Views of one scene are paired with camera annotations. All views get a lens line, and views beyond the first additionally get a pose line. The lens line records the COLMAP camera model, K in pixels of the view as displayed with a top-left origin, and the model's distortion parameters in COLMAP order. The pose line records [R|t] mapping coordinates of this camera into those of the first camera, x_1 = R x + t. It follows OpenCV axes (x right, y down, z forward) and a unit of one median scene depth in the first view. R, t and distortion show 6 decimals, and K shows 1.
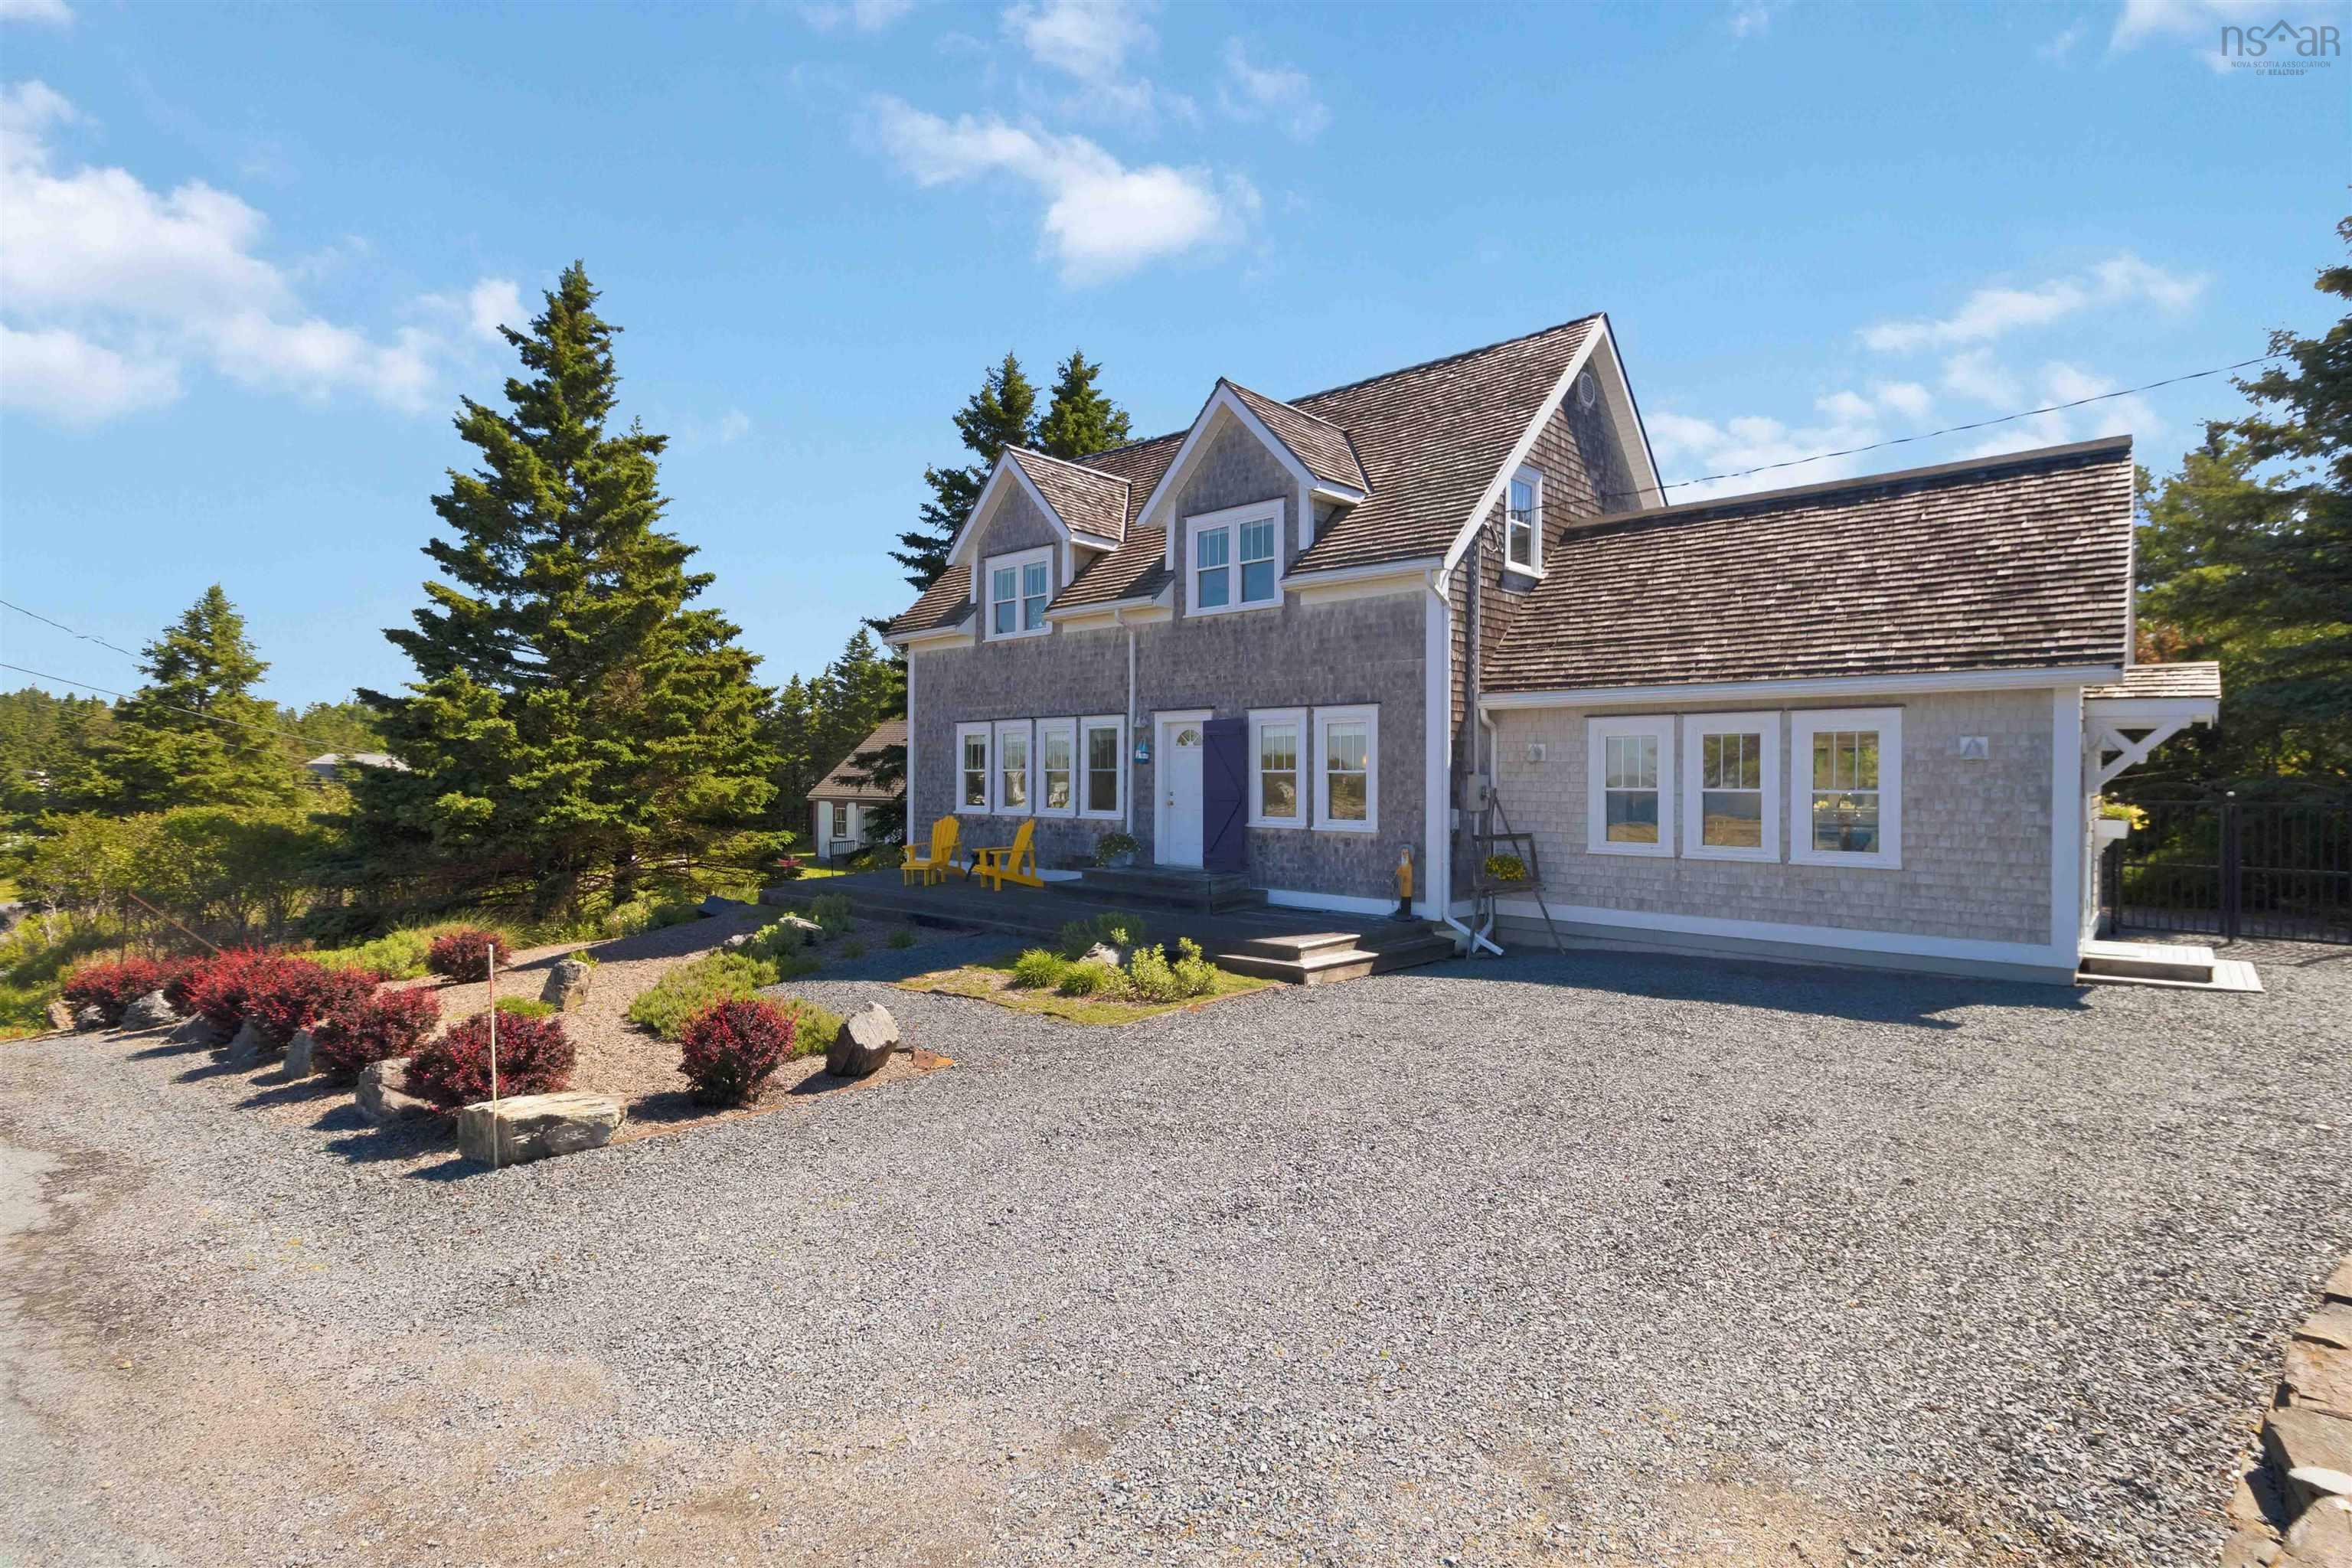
lens RADIAL K [[1087.3, 0, 1187.8], [0, 1087.3, 779.7], [0, 0, 1]] dist [-0.005831, 0.000475]
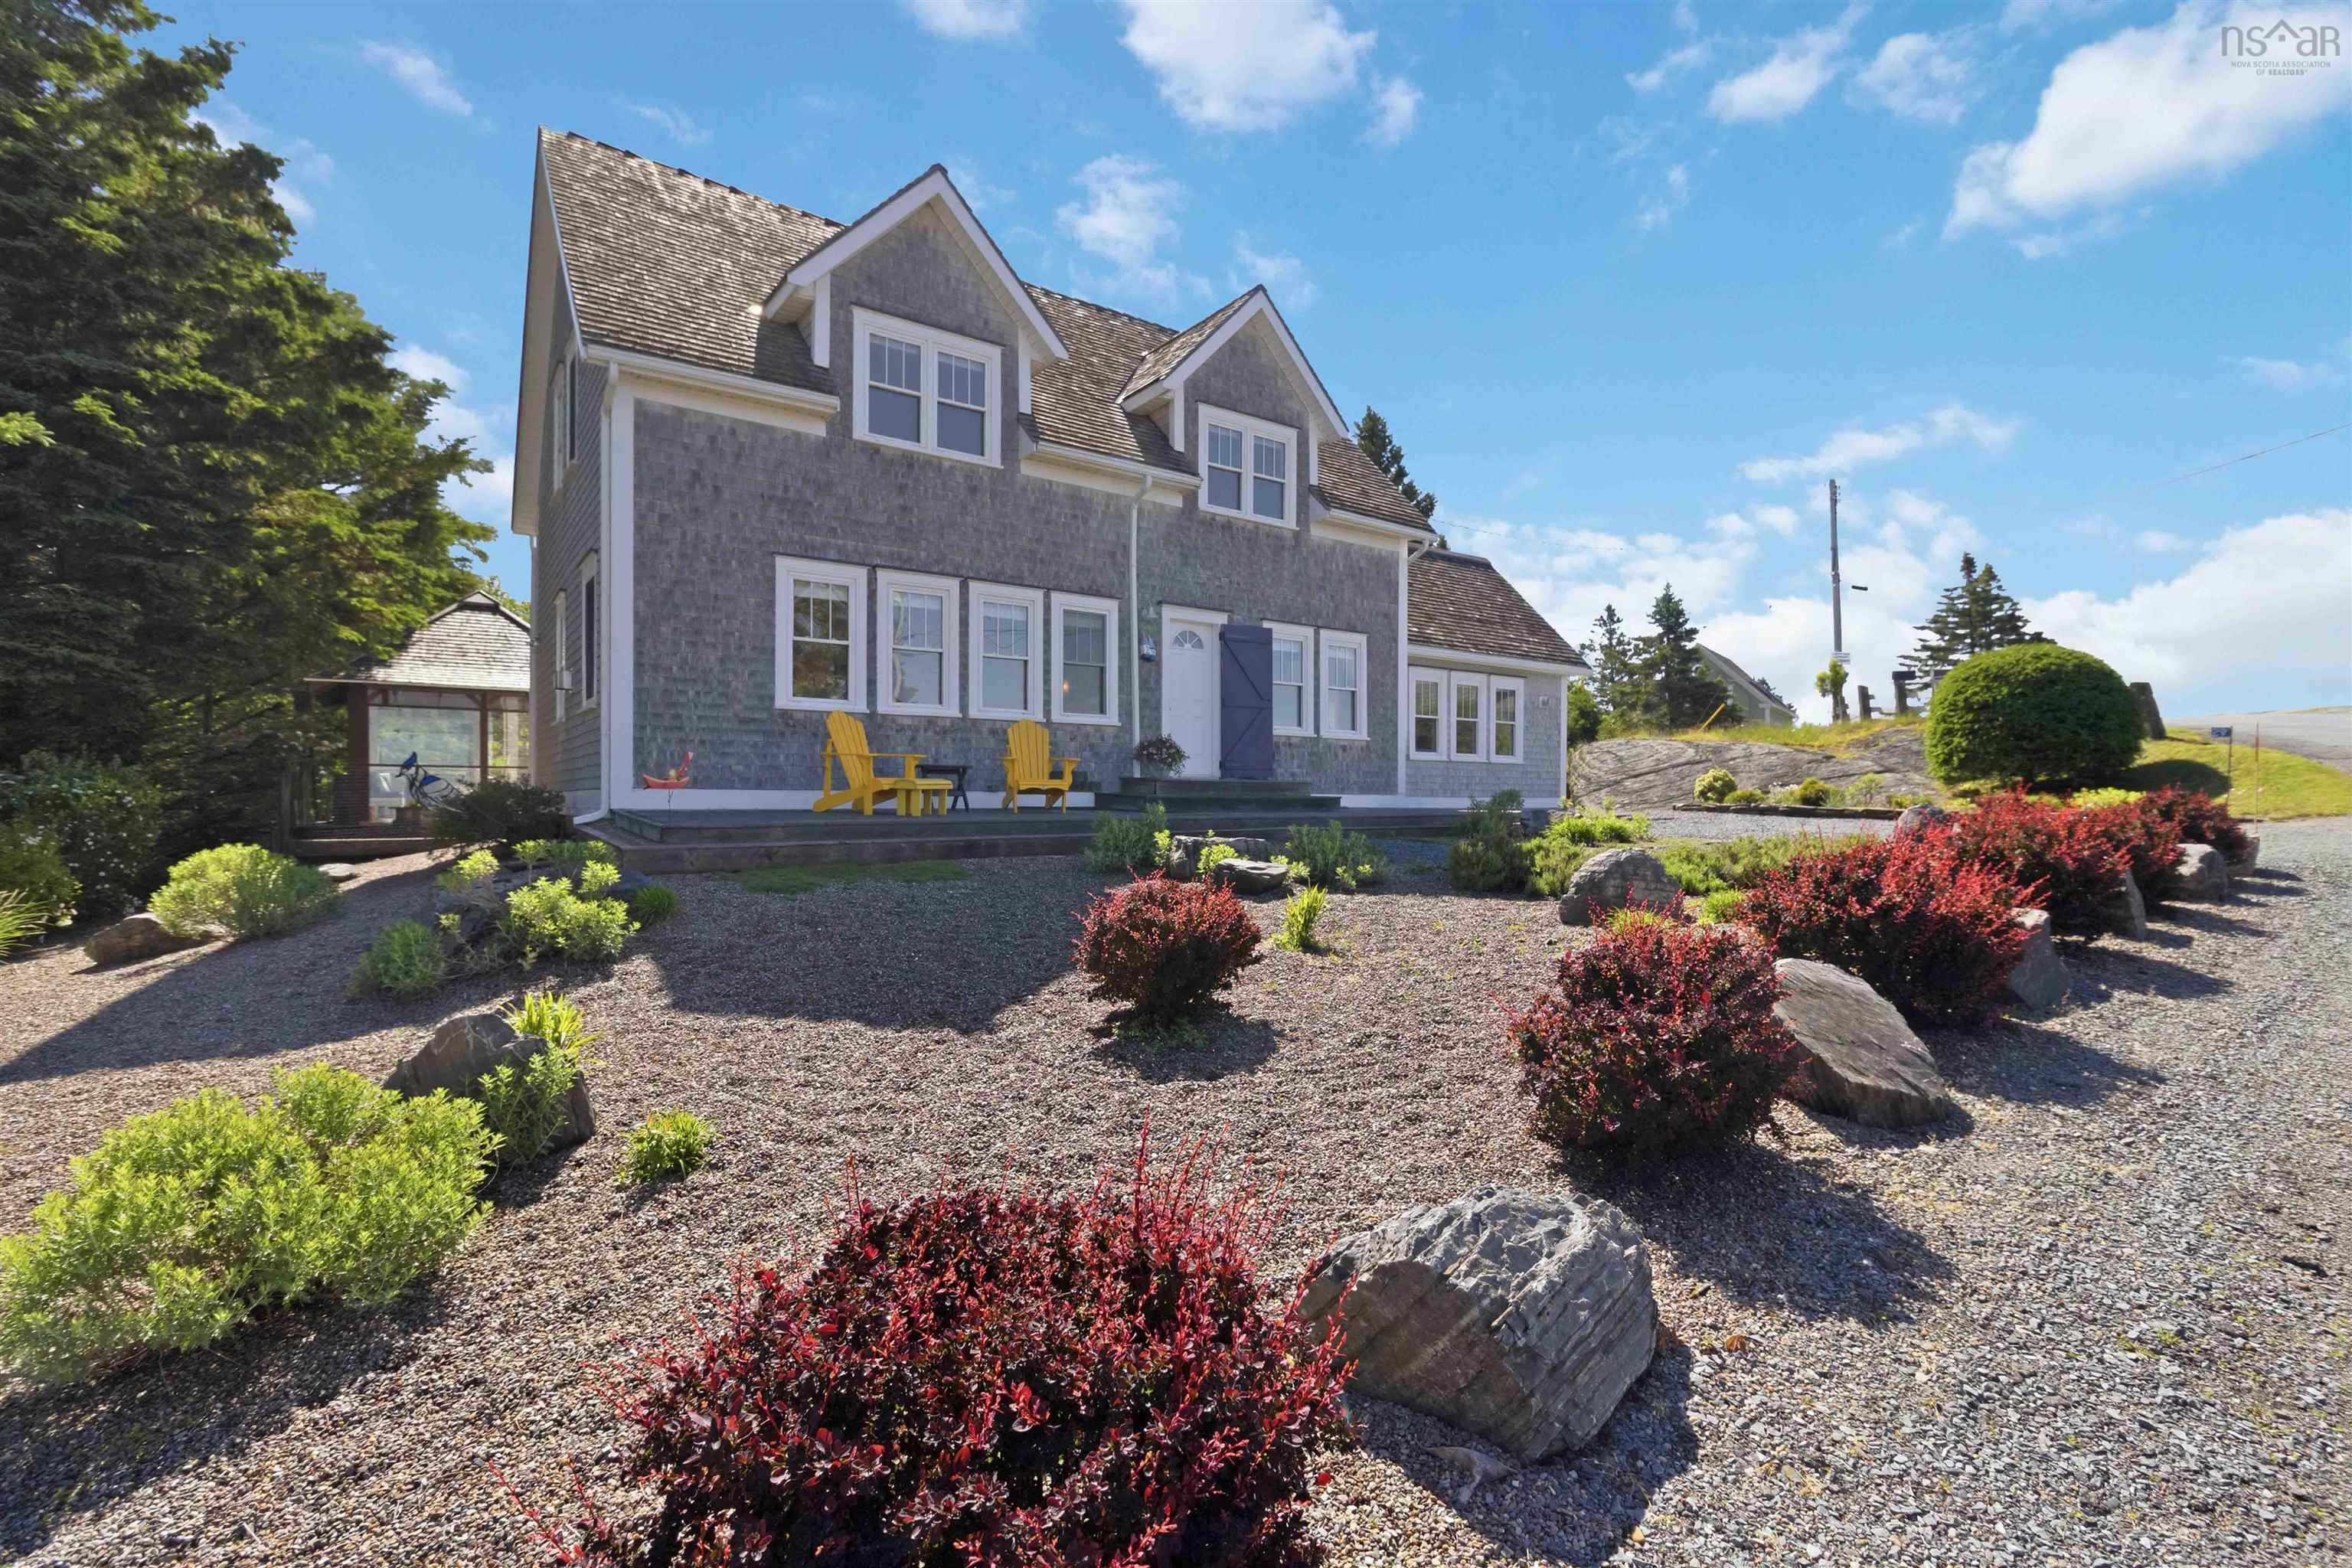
lens RADIAL K [[1087.3, 0, 1181.3], [0, 1087.3, 799.7], [0, 0, 1]] dist [-0.005831, 0.000475]
pose [[0.214073, -0.009091, 0.976775, -0.934346], [-0.007954, 0.999907, 0.011049, 0.091004], [-0.976785, -0.010135, 0.213980, 0.828131]]
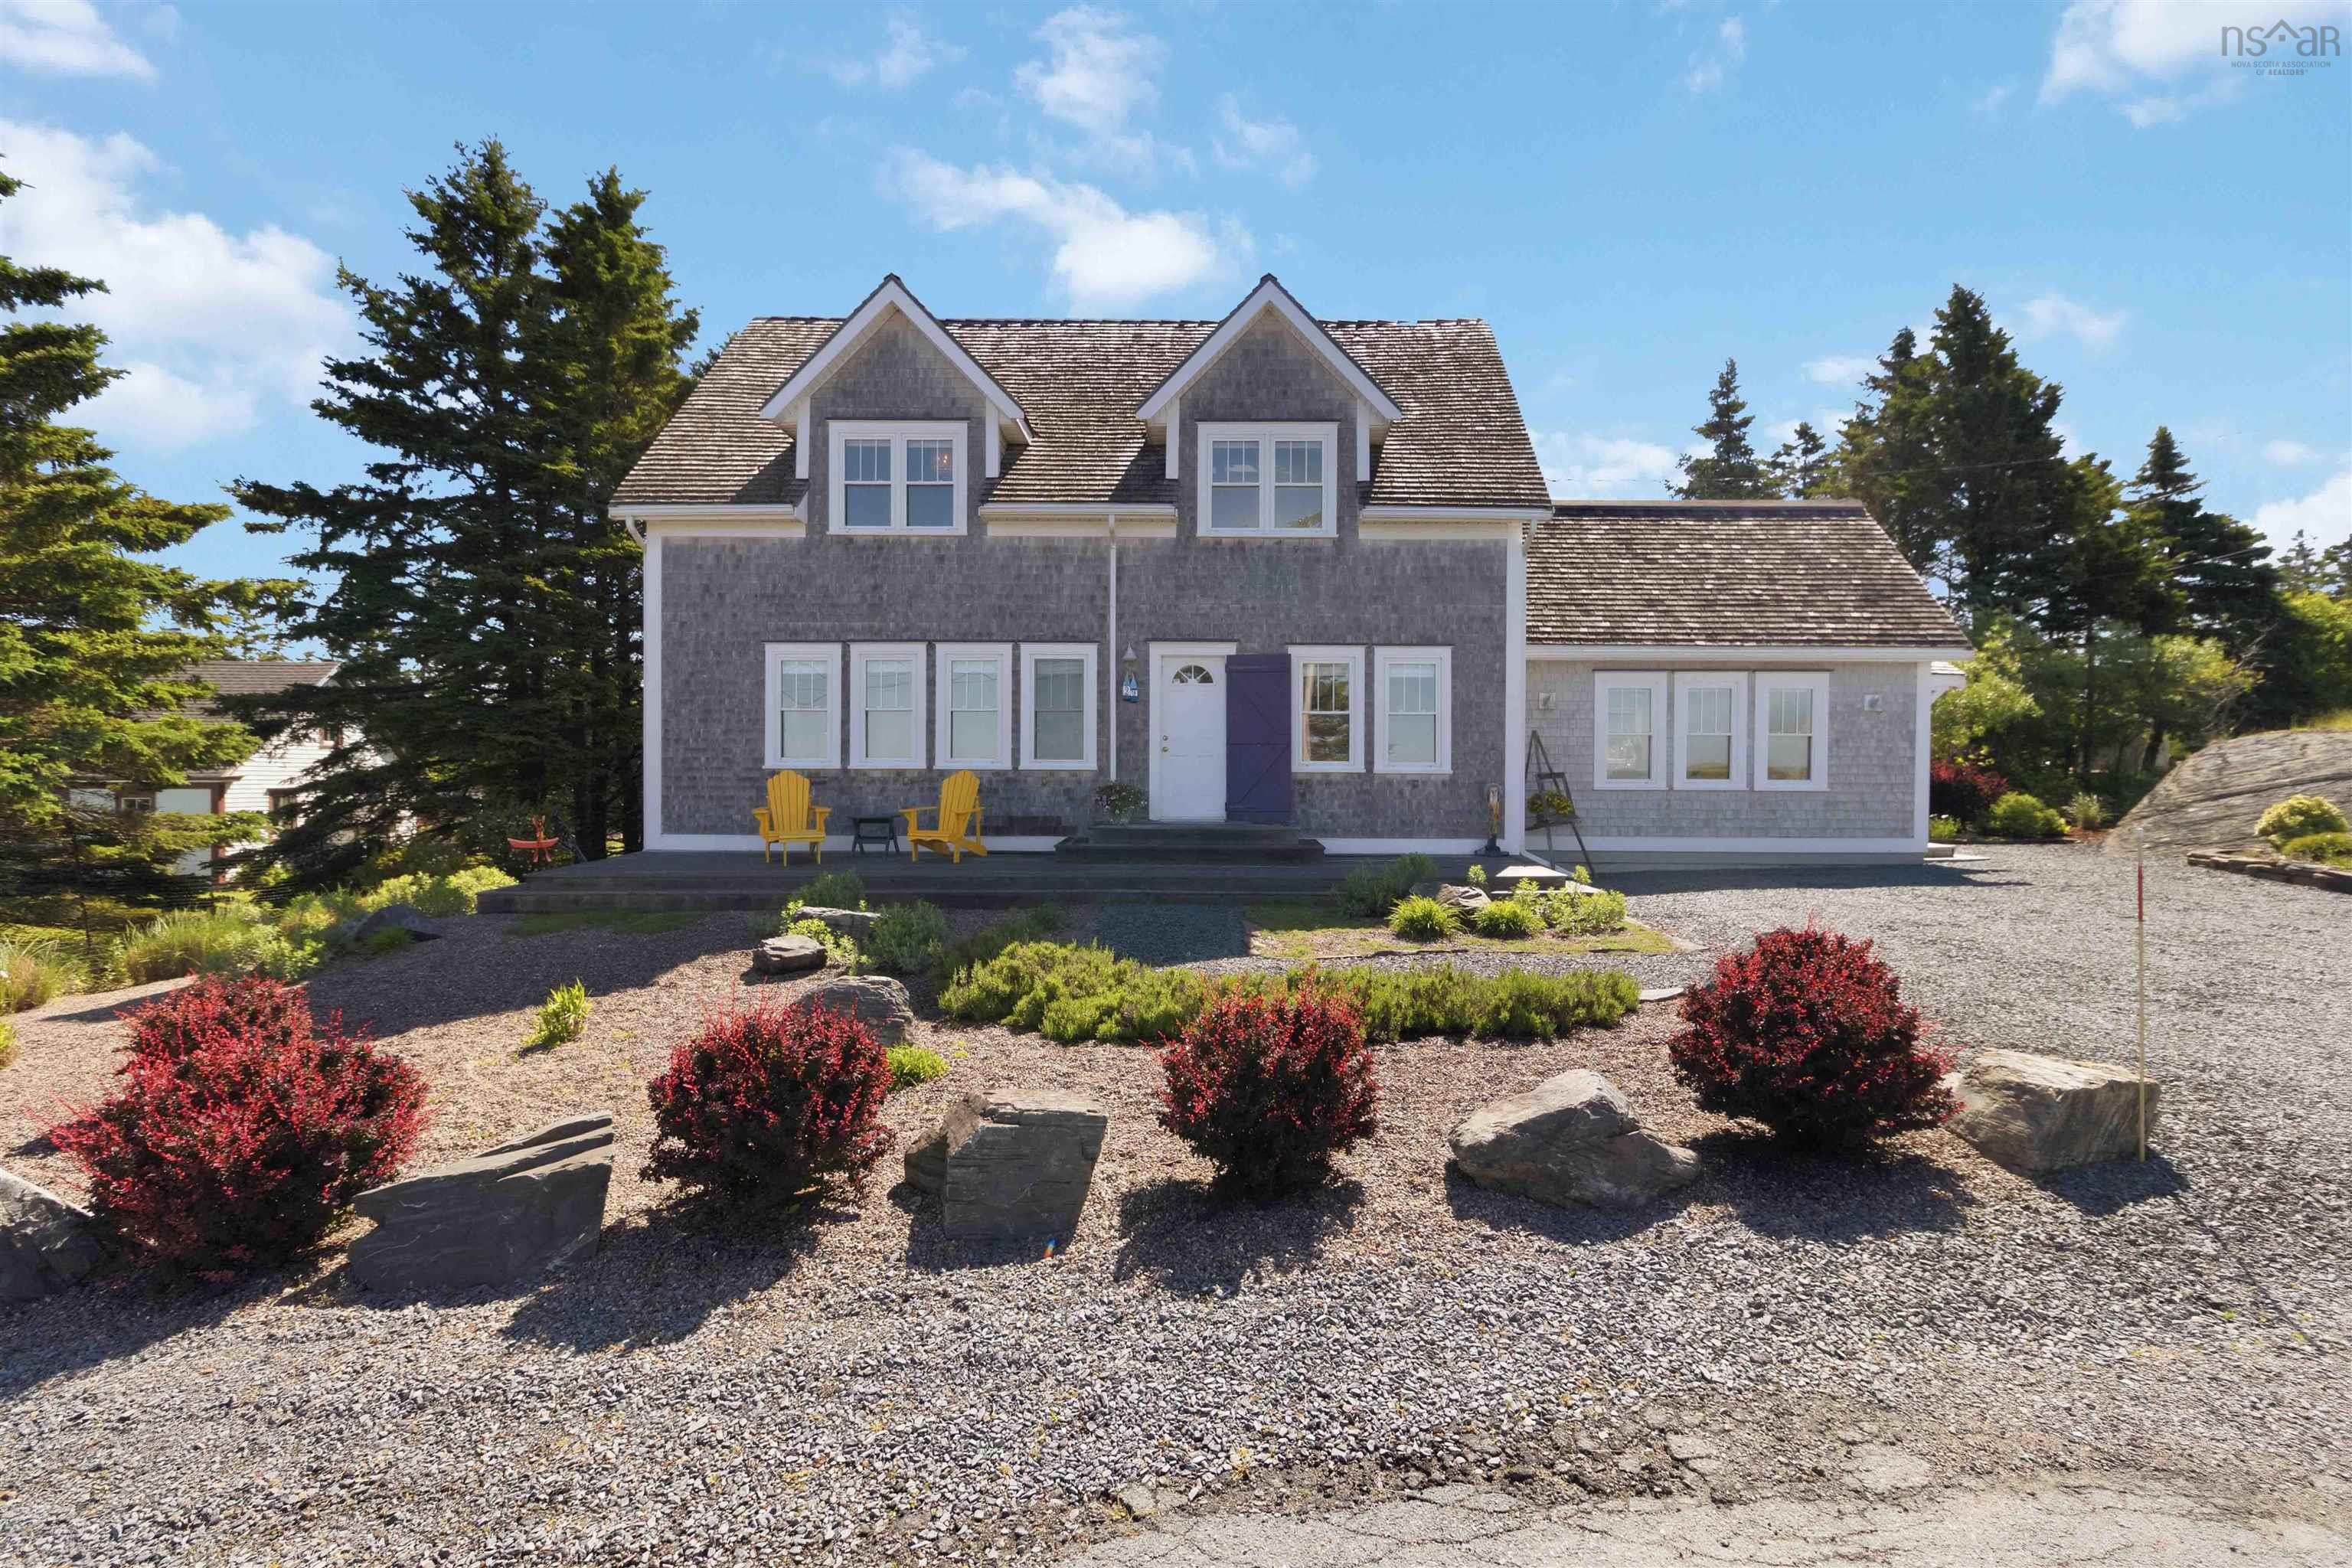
lens RADIAL K [[1087.3, 0, 1187.0], [0, 1087.3, 776.5], [0, 0, 1]] dist [-0.005831, 0.000475]
pose [[0.760645, -0.006789, 0.649133, -0.588156], [-0.000927, 0.999933, 0.011544, 0.034992], [-0.649168, -0.009382, 0.760588, 0.343809]]
